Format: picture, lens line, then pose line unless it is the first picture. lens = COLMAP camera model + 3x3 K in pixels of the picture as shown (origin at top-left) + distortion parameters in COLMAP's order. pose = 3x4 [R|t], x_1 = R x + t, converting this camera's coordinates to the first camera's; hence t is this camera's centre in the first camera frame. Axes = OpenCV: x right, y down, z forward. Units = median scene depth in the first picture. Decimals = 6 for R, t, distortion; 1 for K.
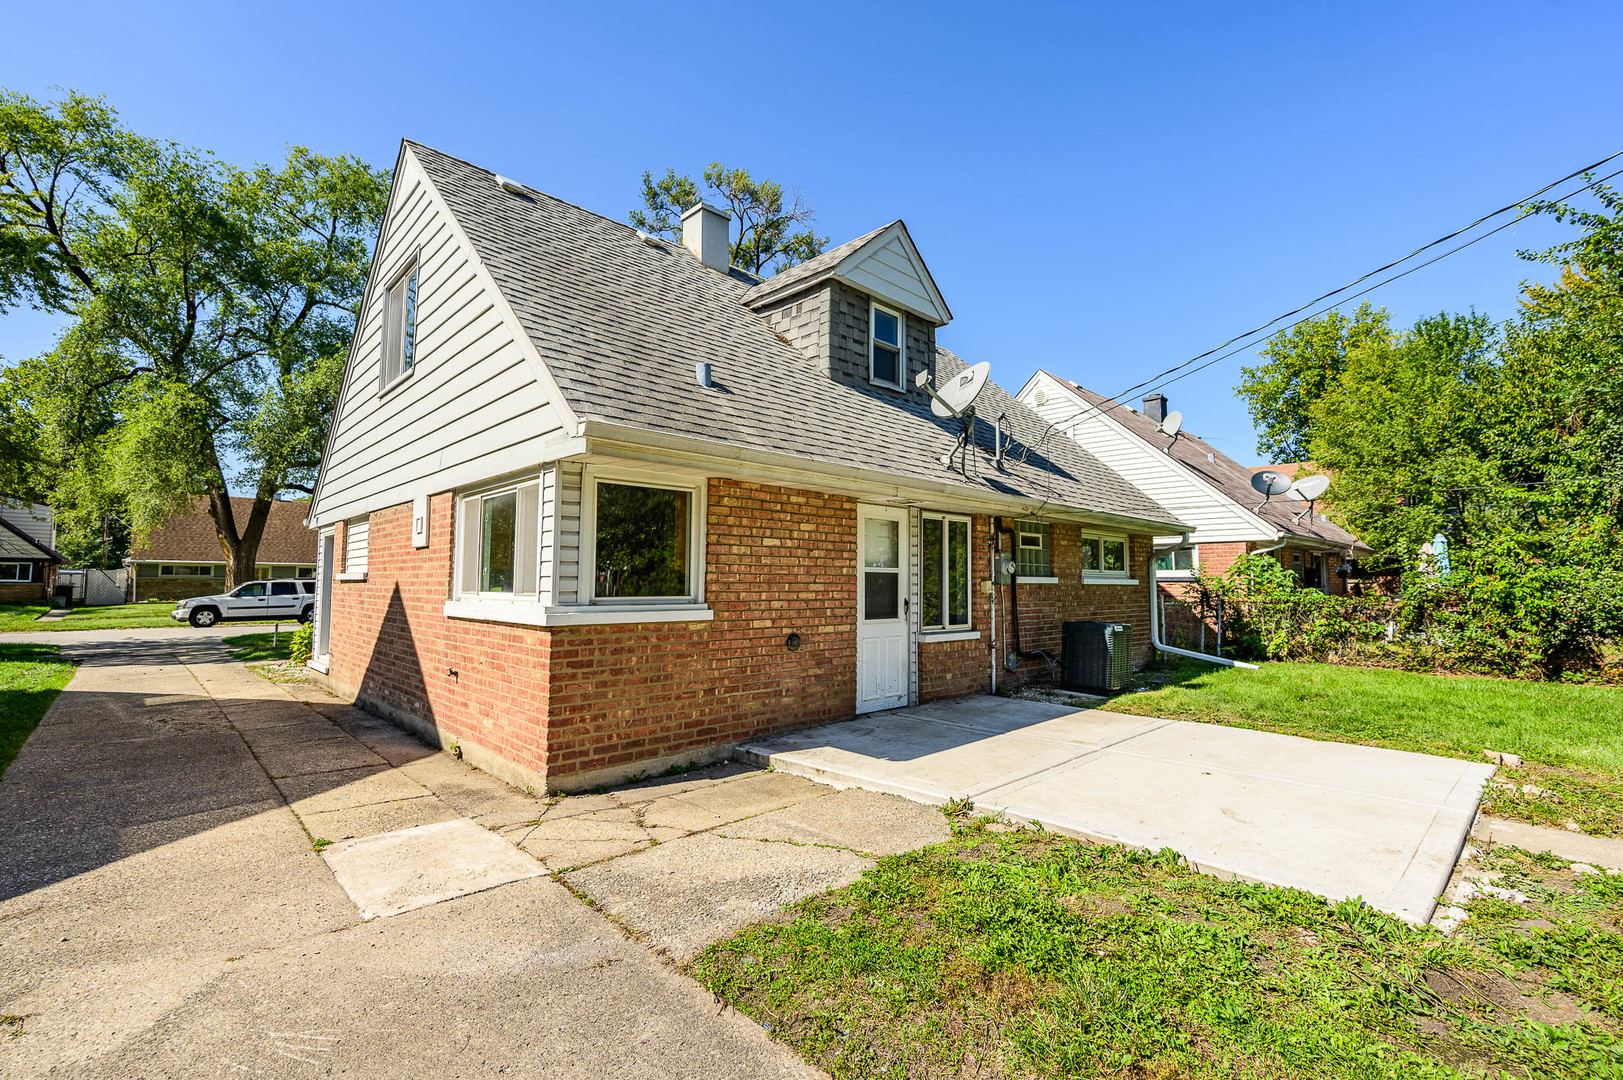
lens RADIAL K [[709.9, 0, 811.1], [0, 709.9, 539.7], [0, 0, 1]] dist [0.000889, 0.000107]
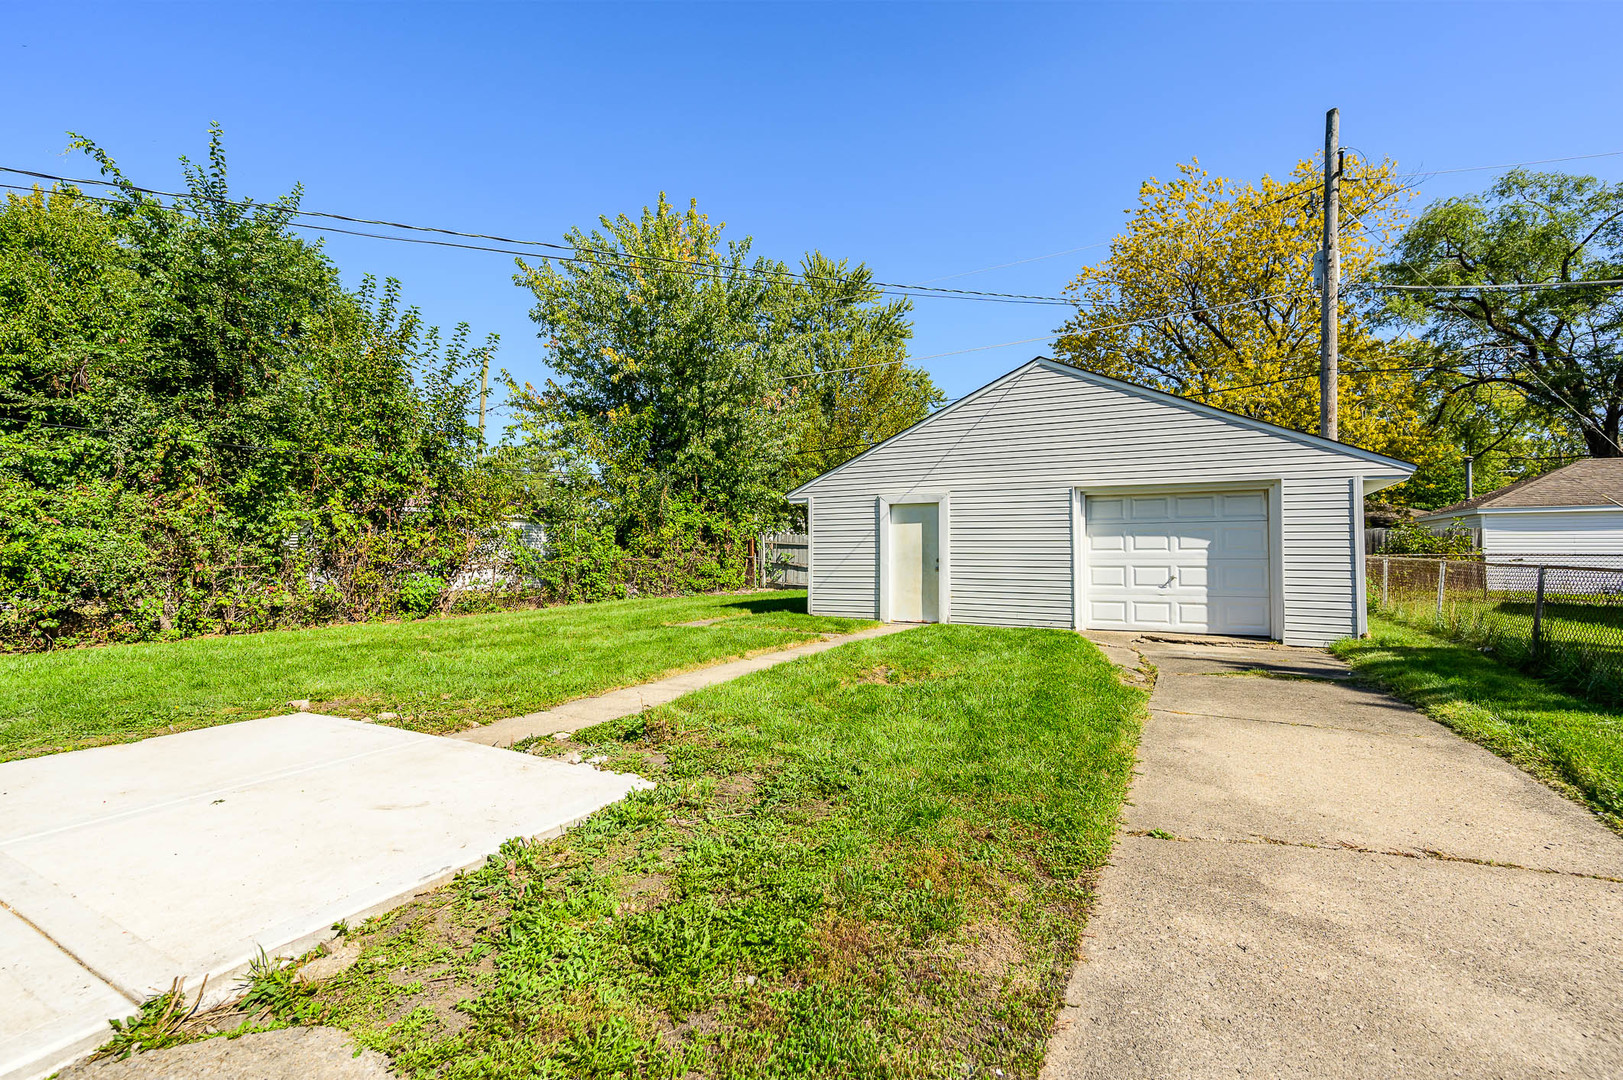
lens RADIAL K [[715.1, 0, 809.5], [0, 715.1, 541.4], [0, 0, 1]] dist [-0.000371, -0.000056]
pose [[-0.303152, 0.007577, 0.952912, -0.168725], [-0.055452, 0.998134, -0.025577, 0.025866], [-0.951328, -0.060595, -0.302166, 0.348219]]
